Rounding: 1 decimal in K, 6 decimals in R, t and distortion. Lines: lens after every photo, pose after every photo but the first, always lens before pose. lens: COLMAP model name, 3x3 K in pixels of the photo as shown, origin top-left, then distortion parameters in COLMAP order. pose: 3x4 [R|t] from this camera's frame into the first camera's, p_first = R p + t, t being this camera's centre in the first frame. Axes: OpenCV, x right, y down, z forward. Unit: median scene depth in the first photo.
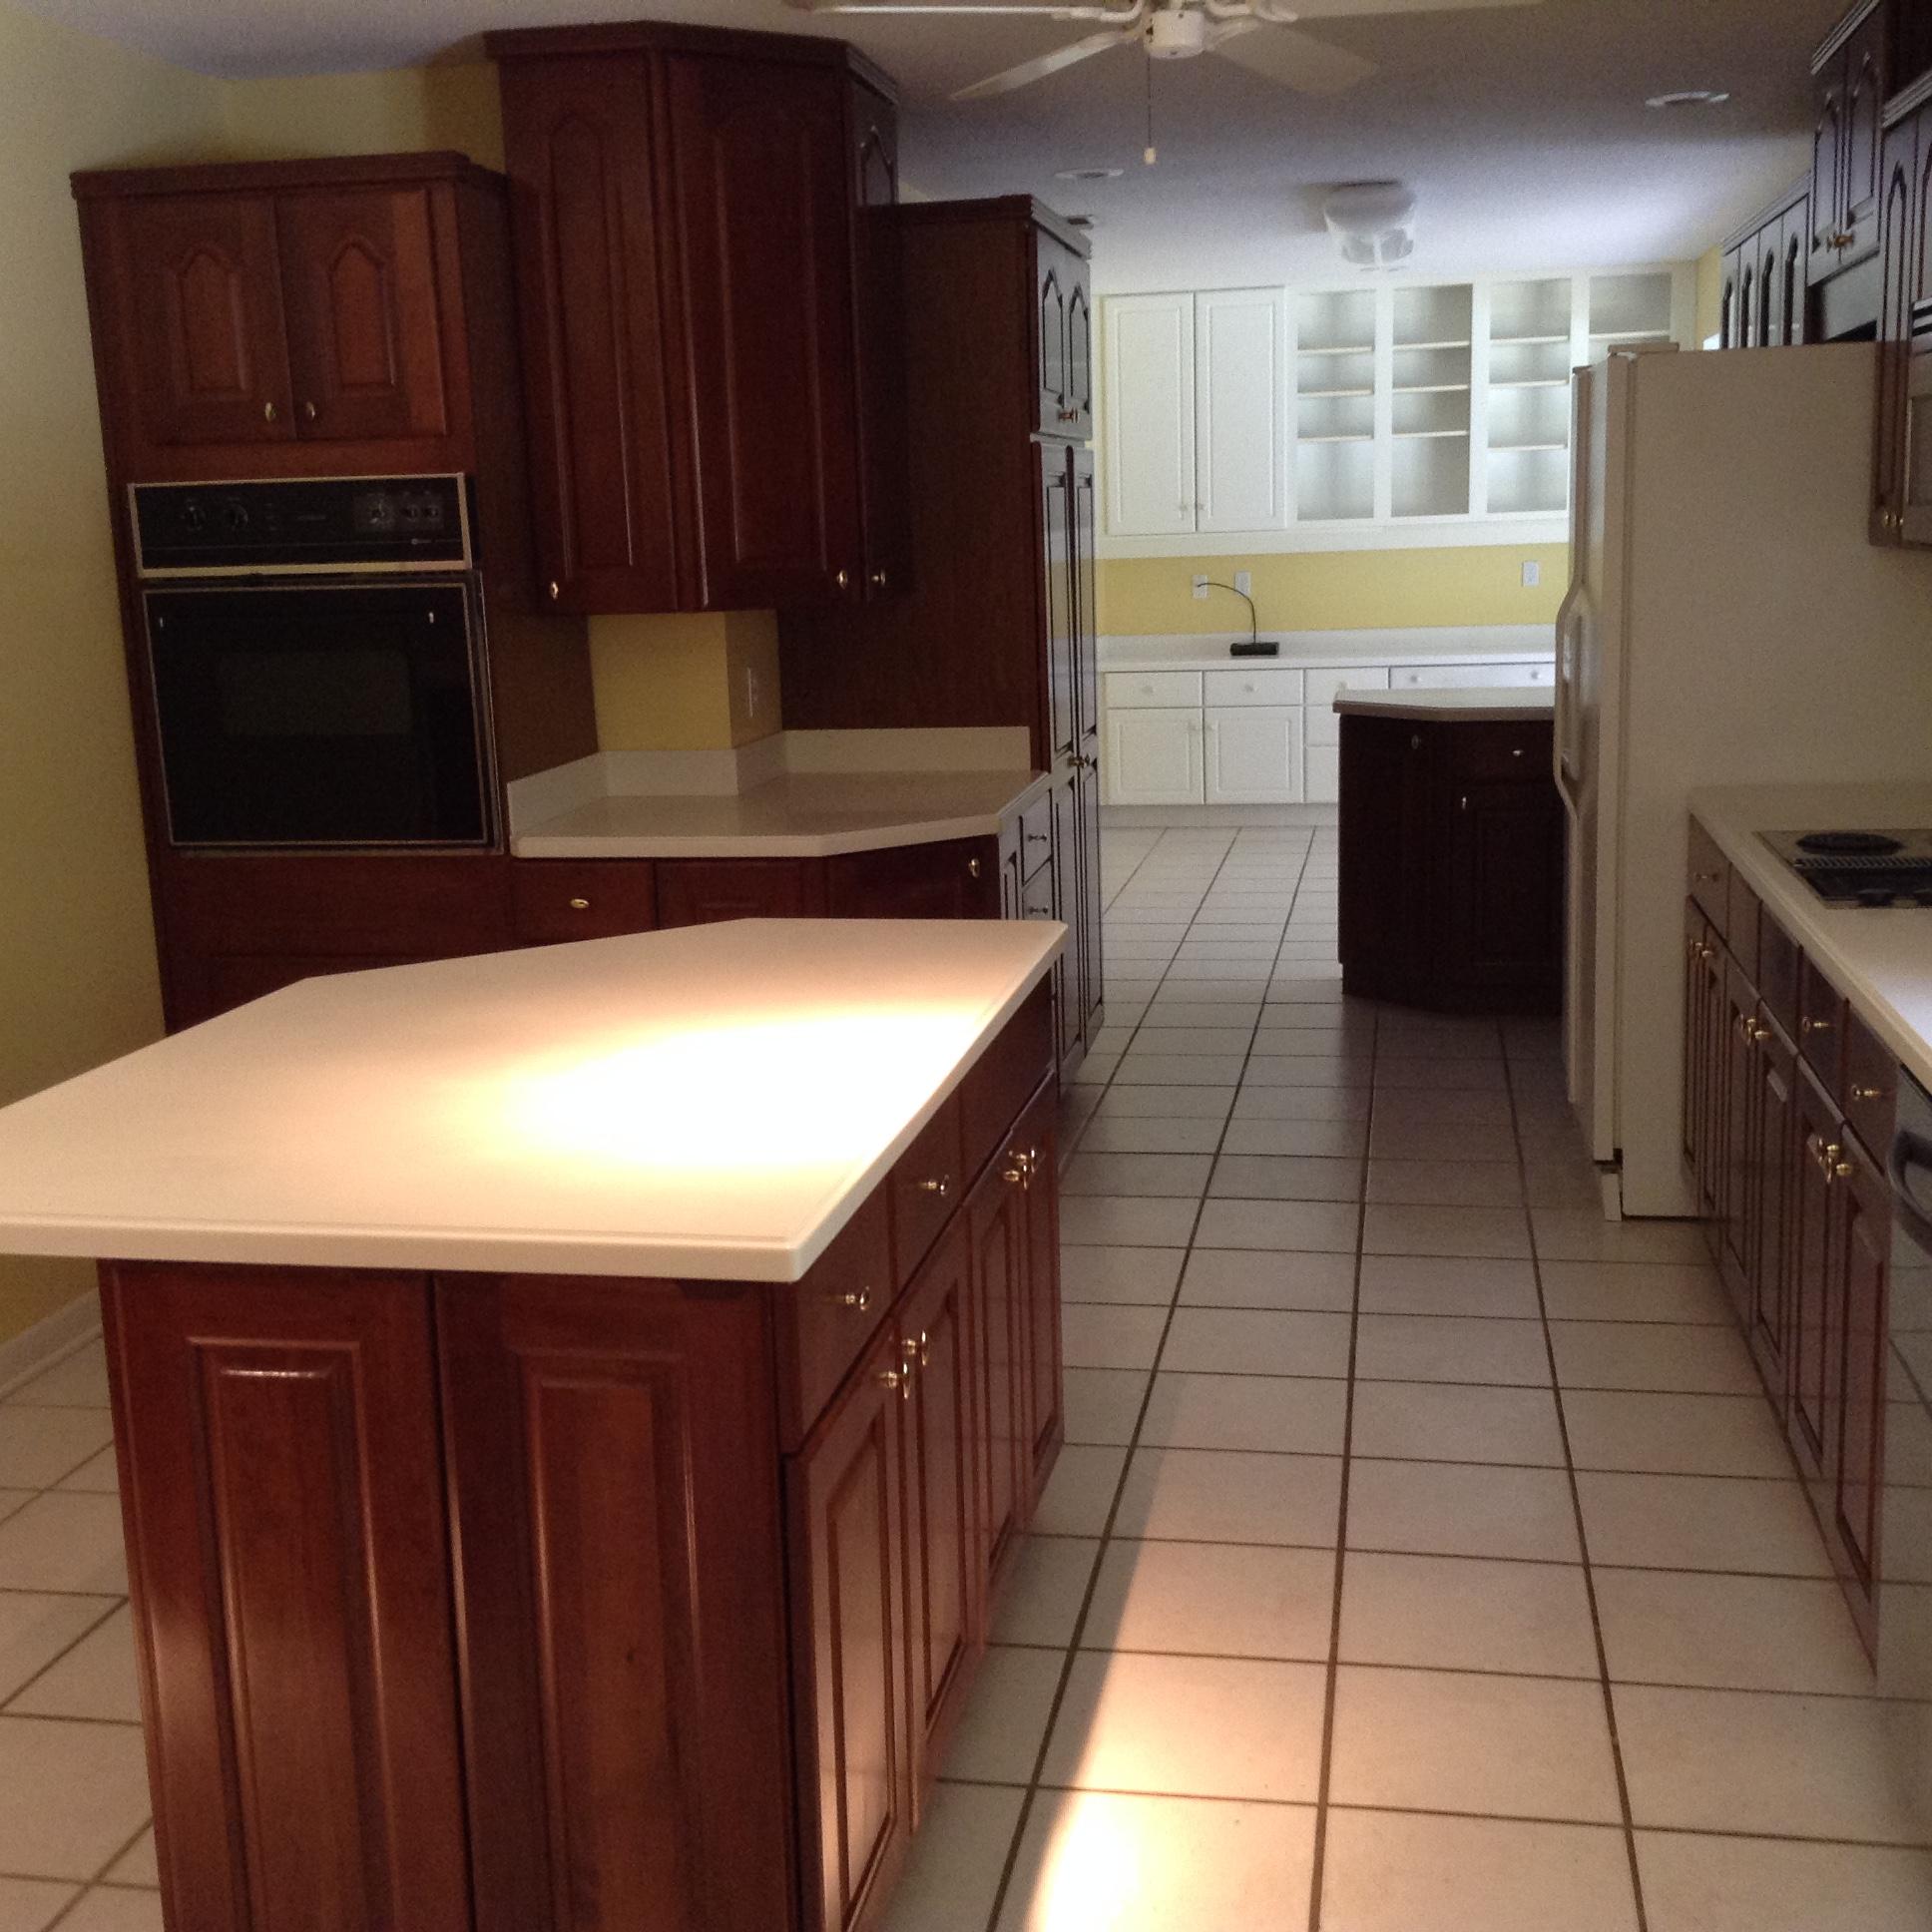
lens RADIAL K [[2380.8, 0, 961.8], [0, 2380.8, 966.4], [0, 0, 1]] dist [0.077098, 0.000000]
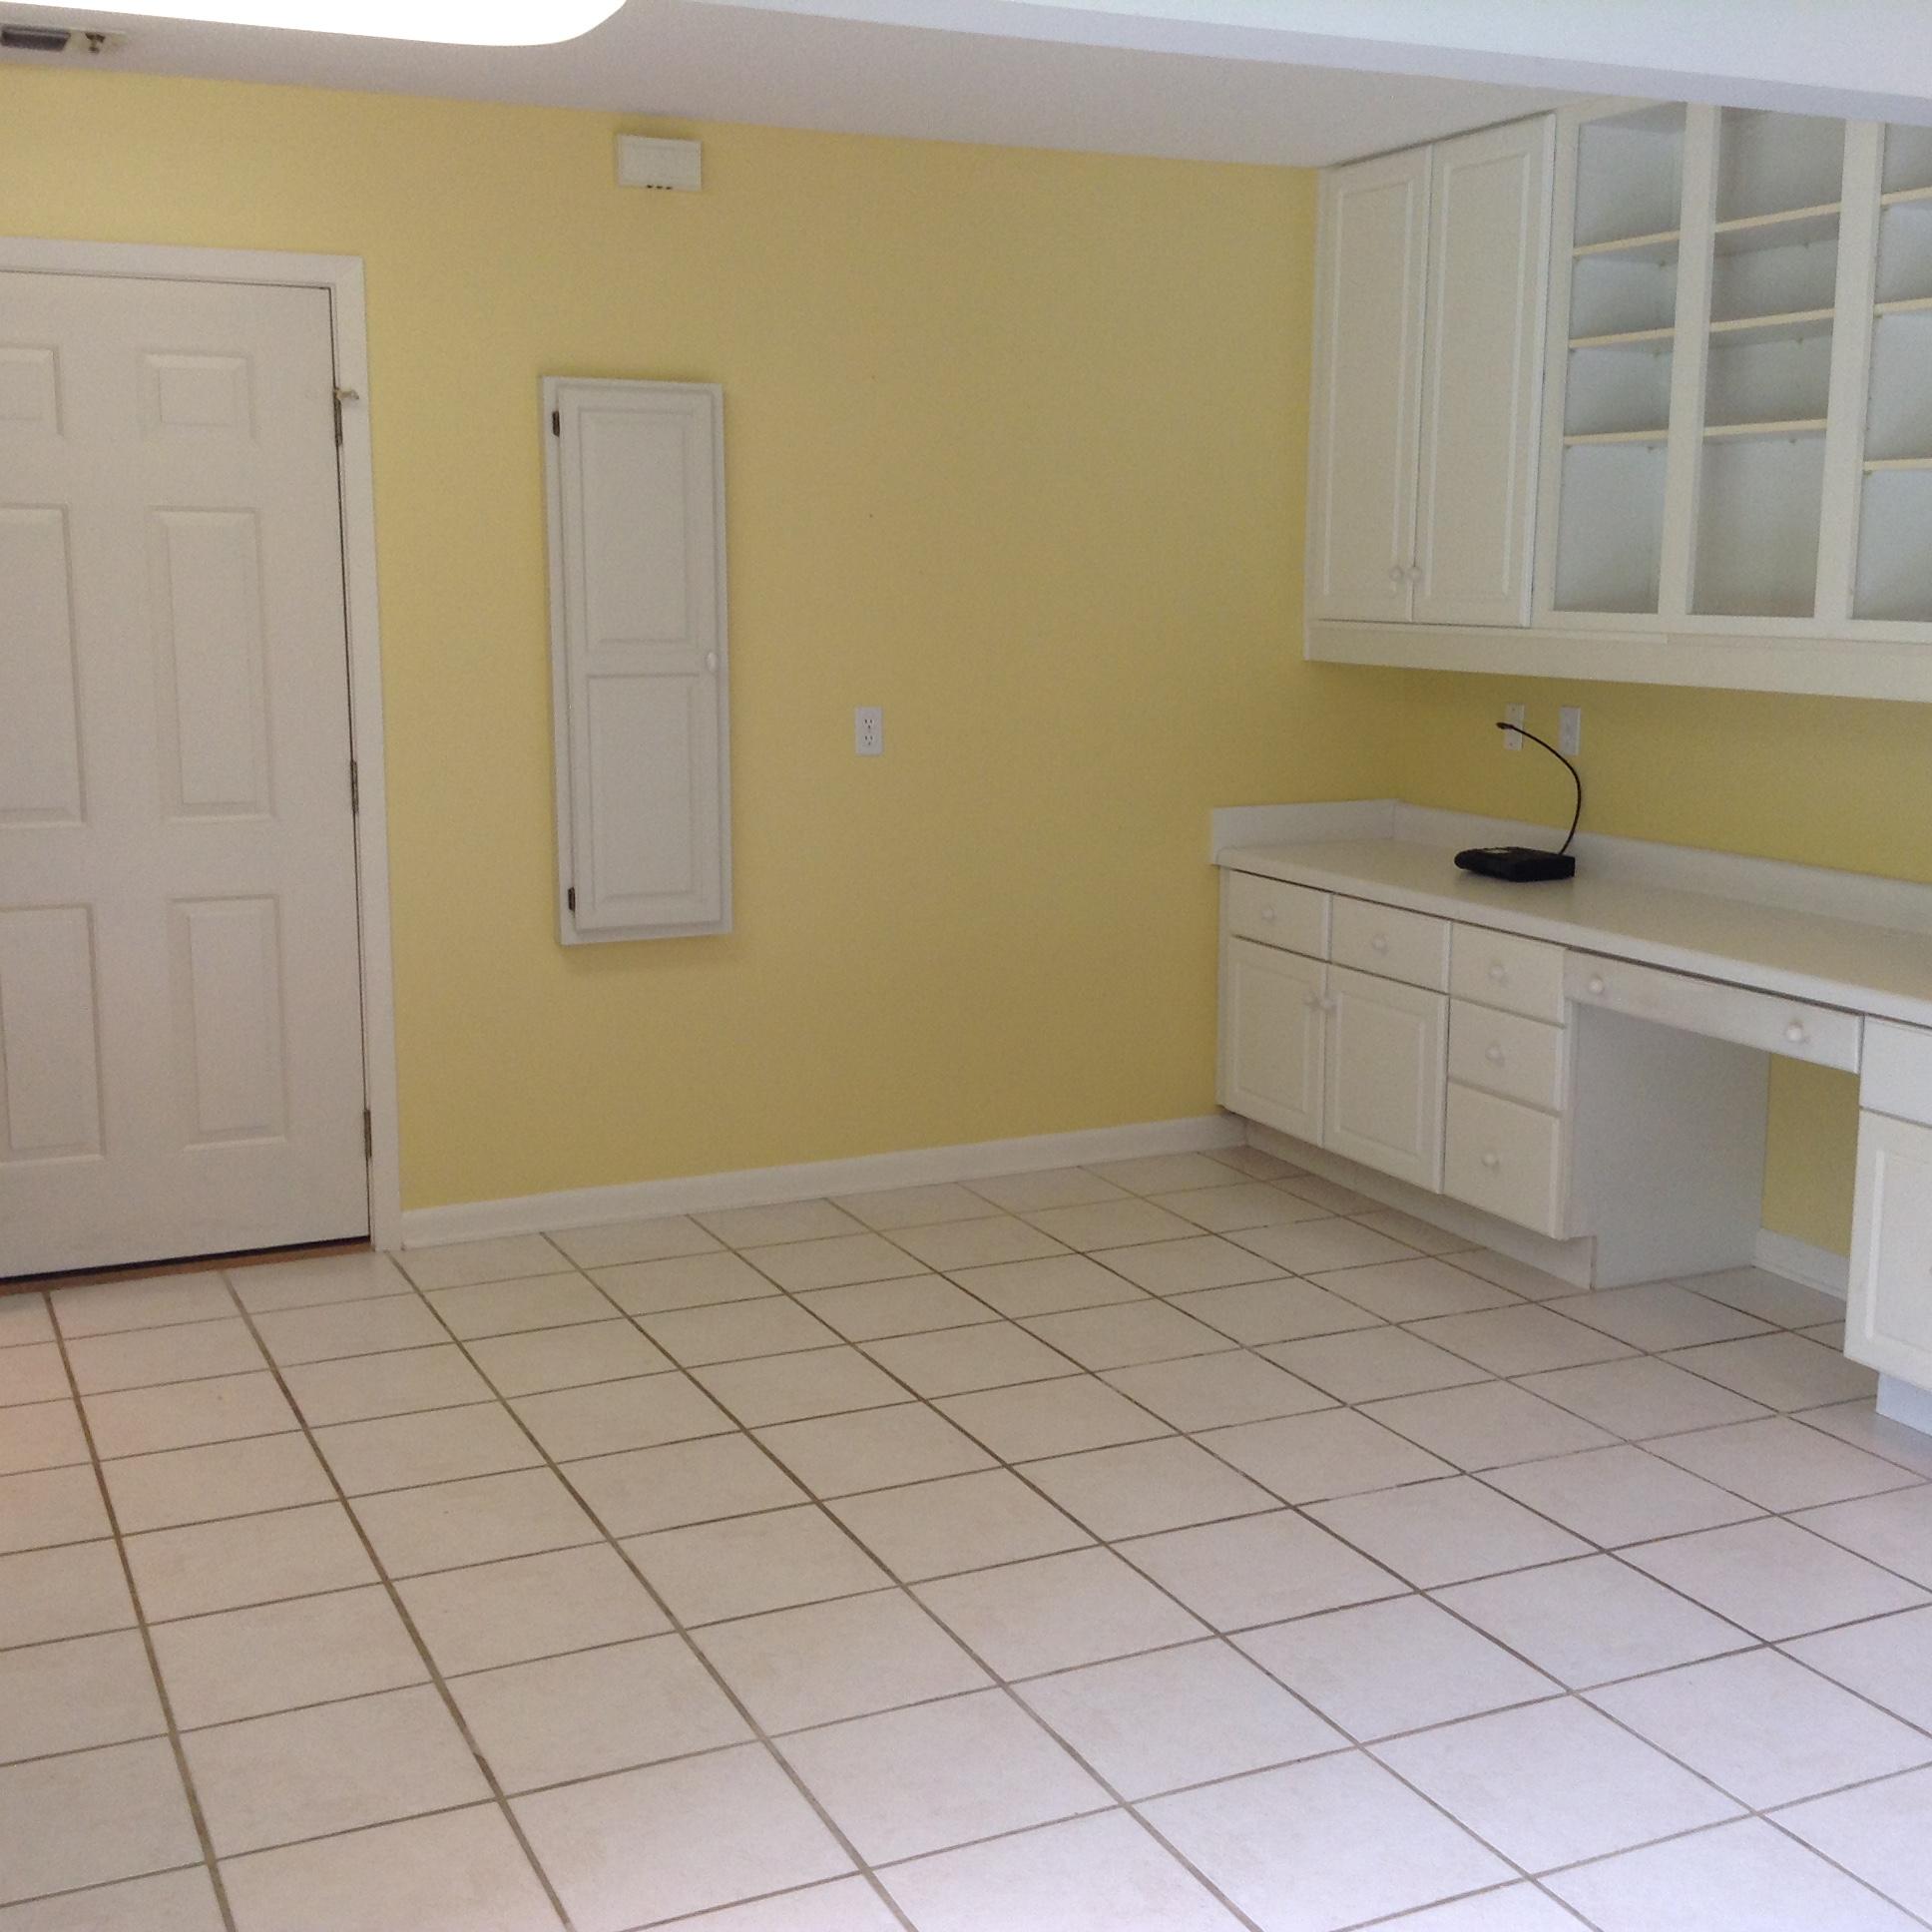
lens RADIAL K [[2380.8, 0, 966.7], [0, 2380.8, 962.5], [0, 0, 1]] dist [0.077098, 0.000000]
pose [[0.585866, 0.170374, -0.792297, 0.459153], [-0.179947, 0.980595, 0.077802, -0.133485], [0.790178, 0.096990, 0.605155, 0.625408]]
